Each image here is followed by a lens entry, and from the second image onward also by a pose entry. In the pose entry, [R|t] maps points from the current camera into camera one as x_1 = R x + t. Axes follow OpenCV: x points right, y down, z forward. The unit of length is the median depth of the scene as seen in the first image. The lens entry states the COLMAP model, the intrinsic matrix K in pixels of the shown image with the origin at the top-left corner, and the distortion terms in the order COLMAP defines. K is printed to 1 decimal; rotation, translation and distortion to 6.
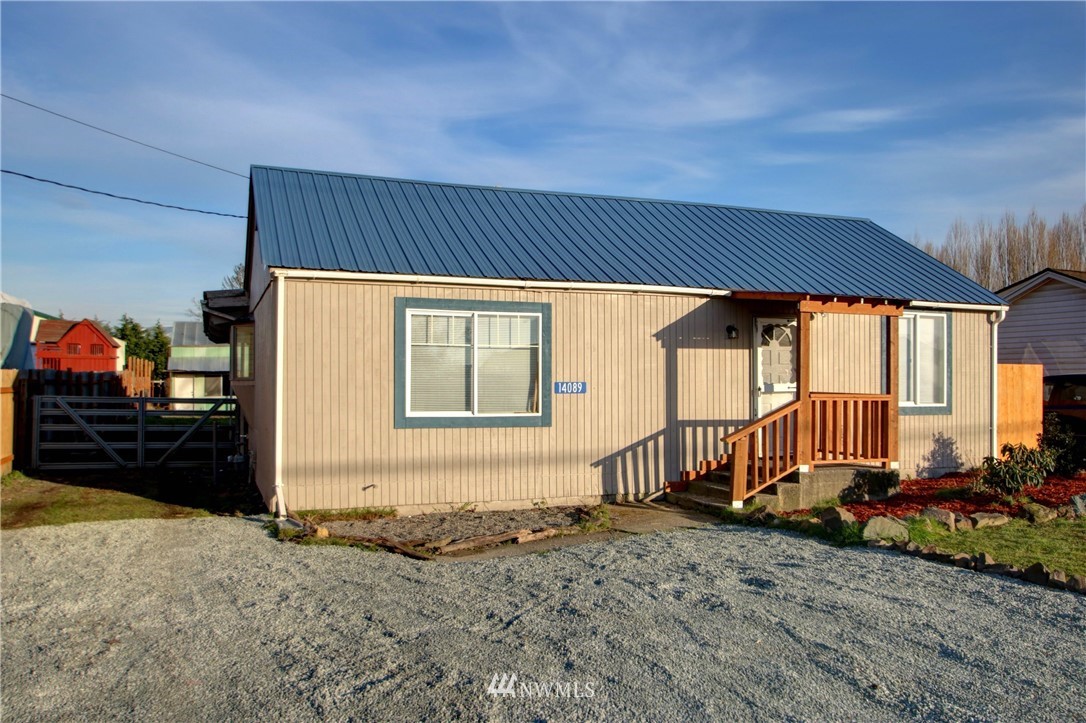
lens RADIAL K [[888.0, 0, 543.0], [0, 888.0, 361.5], [0, 0, 1]] dist [-0.060447, 0.004211]
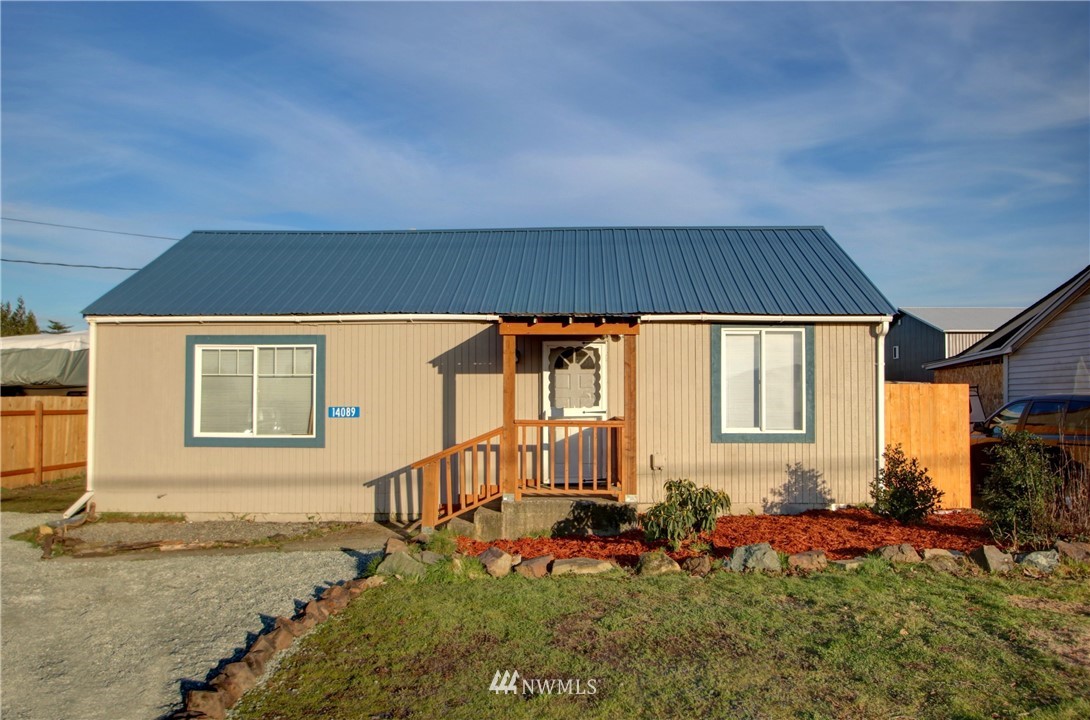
lens RADIAL K [[792.9, 0, 545.0], [0, 792.9, 360.0], [0, 0, 1]] dist [-0.032844, -0.000901]
pose [[0.921823, -0.022949, -0.386930, 0.625785], [0.012147, 0.999466, -0.030340, -0.001870], [0.387420, 0.023268, 0.921610, 0.200557]]
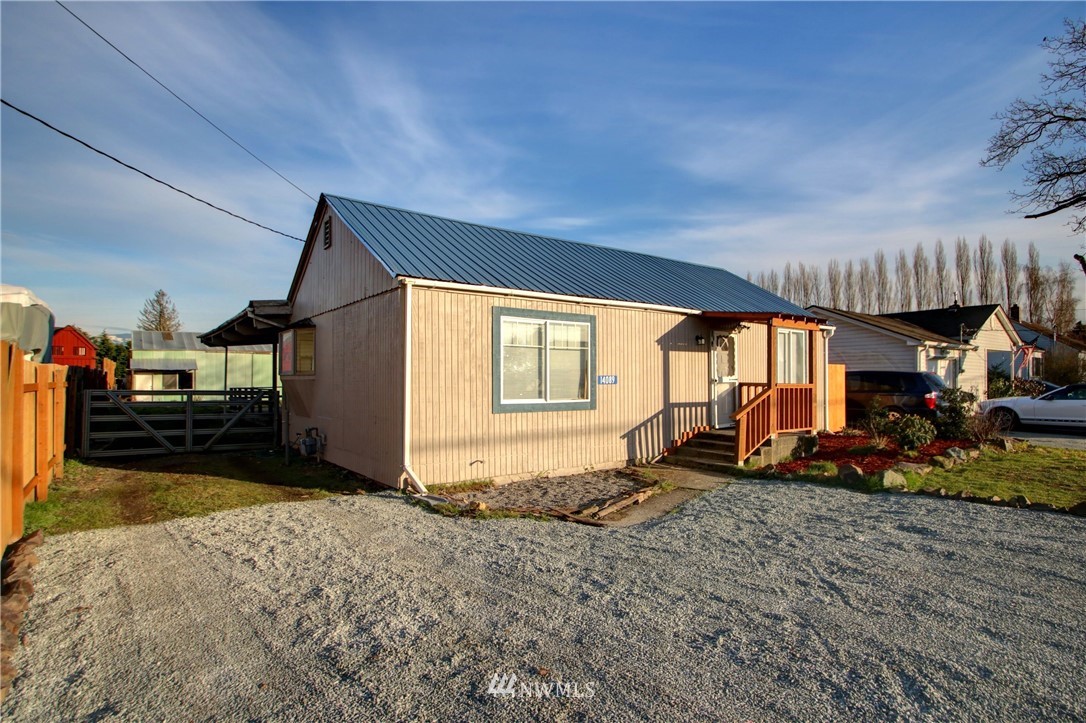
lens RADIAL K [[571.5, 0, 548.0], [0, 571.5, 372.0], [0, 0, 1]] dist [-0.011220, -0.001451]
pose [[0.961079, 0.000209, 0.276274, -0.286729], [-0.003789, 0.999916, 0.012426, 0.007461], [-0.276248, -0.012990, 0.960999, 0.203551]]
